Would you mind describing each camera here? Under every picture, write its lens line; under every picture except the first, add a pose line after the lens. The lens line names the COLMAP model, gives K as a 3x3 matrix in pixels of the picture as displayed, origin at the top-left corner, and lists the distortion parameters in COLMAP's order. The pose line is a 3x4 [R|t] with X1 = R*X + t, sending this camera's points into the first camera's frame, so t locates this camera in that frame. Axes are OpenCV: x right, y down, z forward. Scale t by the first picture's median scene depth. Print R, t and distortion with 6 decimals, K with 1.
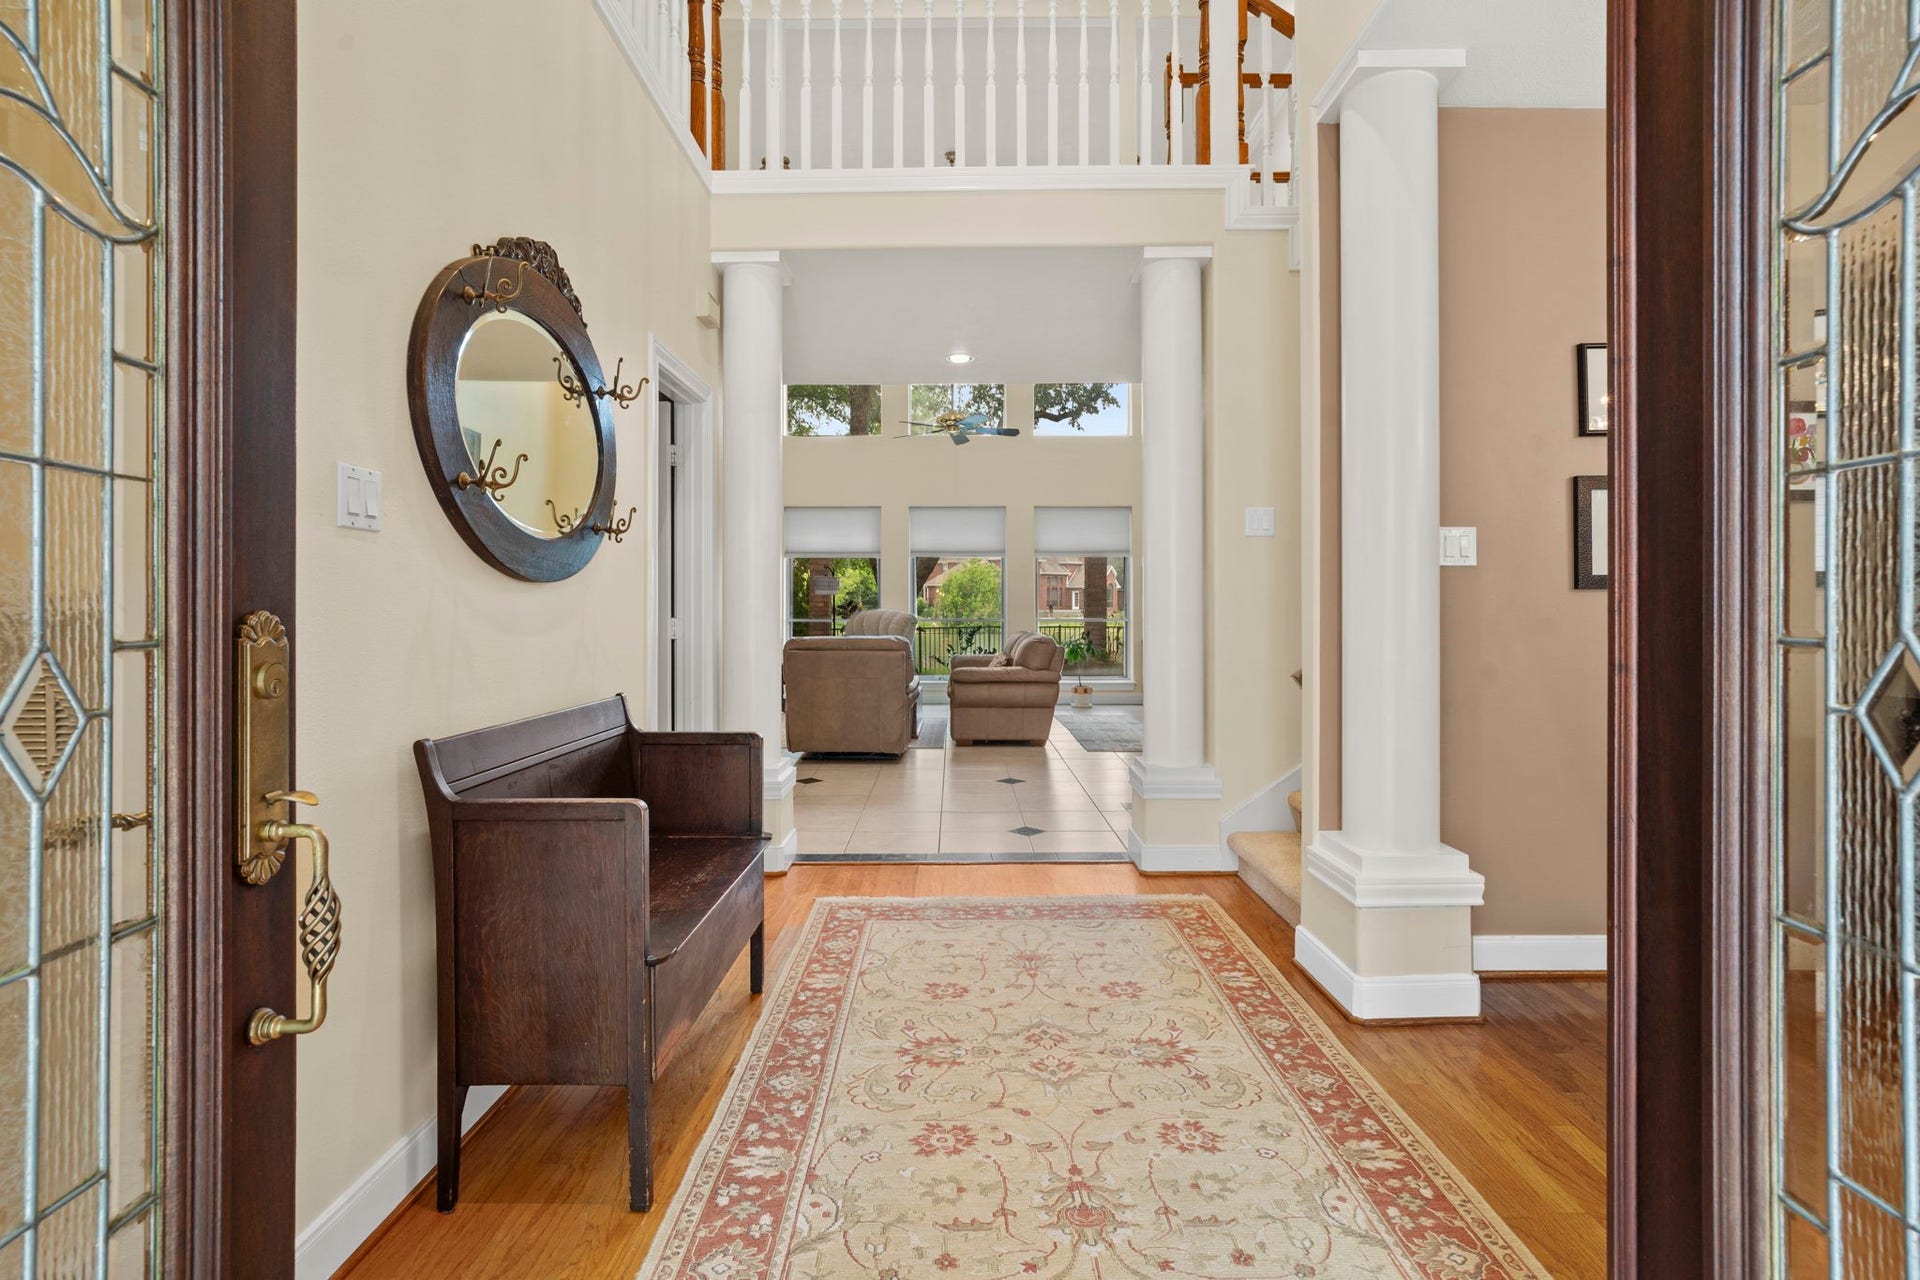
lens RADIAL K [[902.0, 0, 960.2], [0, 902.0, 624.0], [0, 0, 1]] dist [-0.000321, 0.001202]
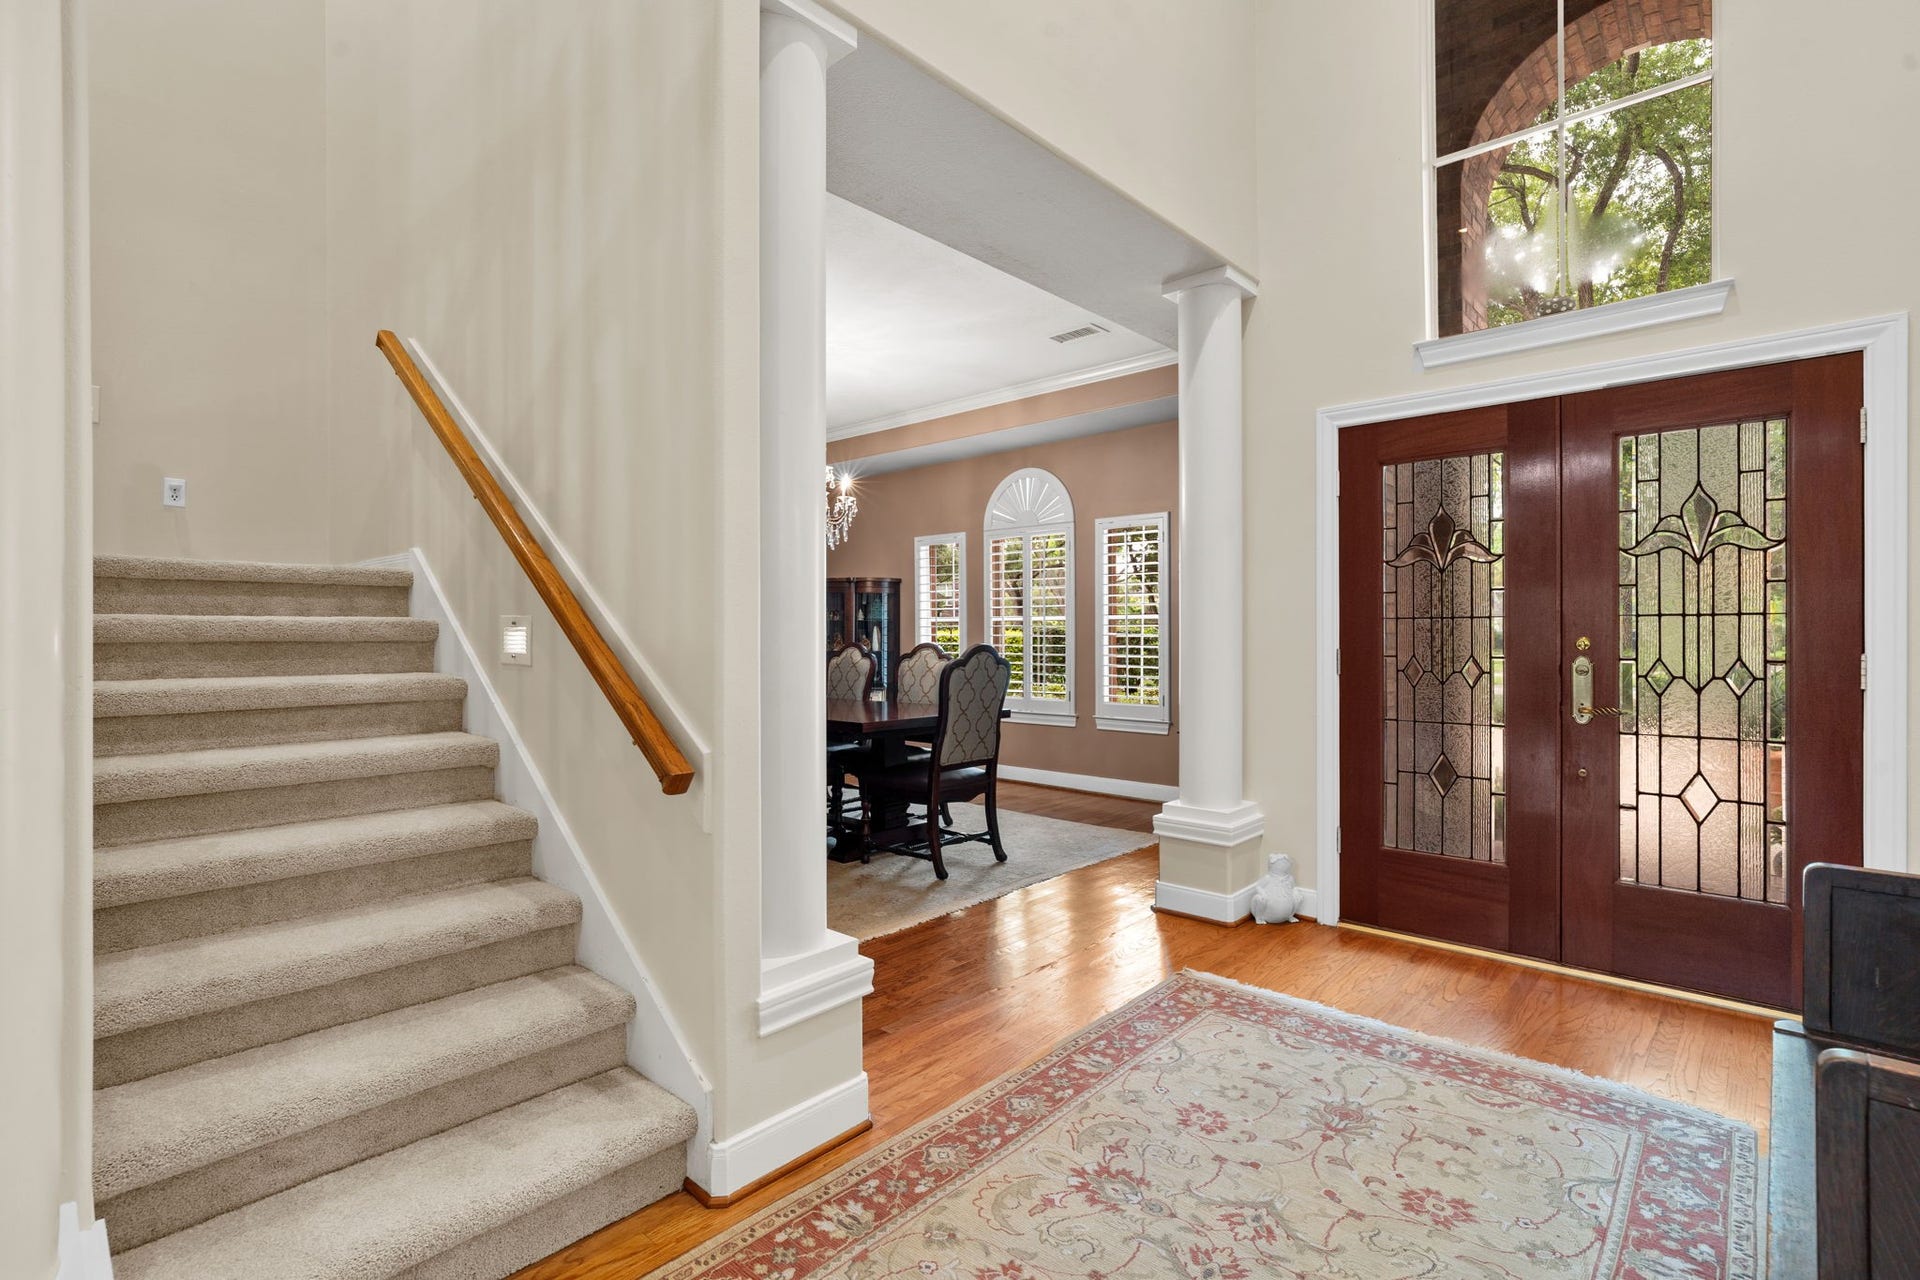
lens RADIAL K [[902.0, 0, 961.0], [0, 902.0, 637.3], [0, 0, 1]] dist [-0.000321, 0.001202]
pose [[-0.739344, 0.003838, 0.673317, -0.261748], [0.013307, 0.999872, 0.008913, -0.050934], [-0.673197, 0.015549, -0.739300, 1.819074]]
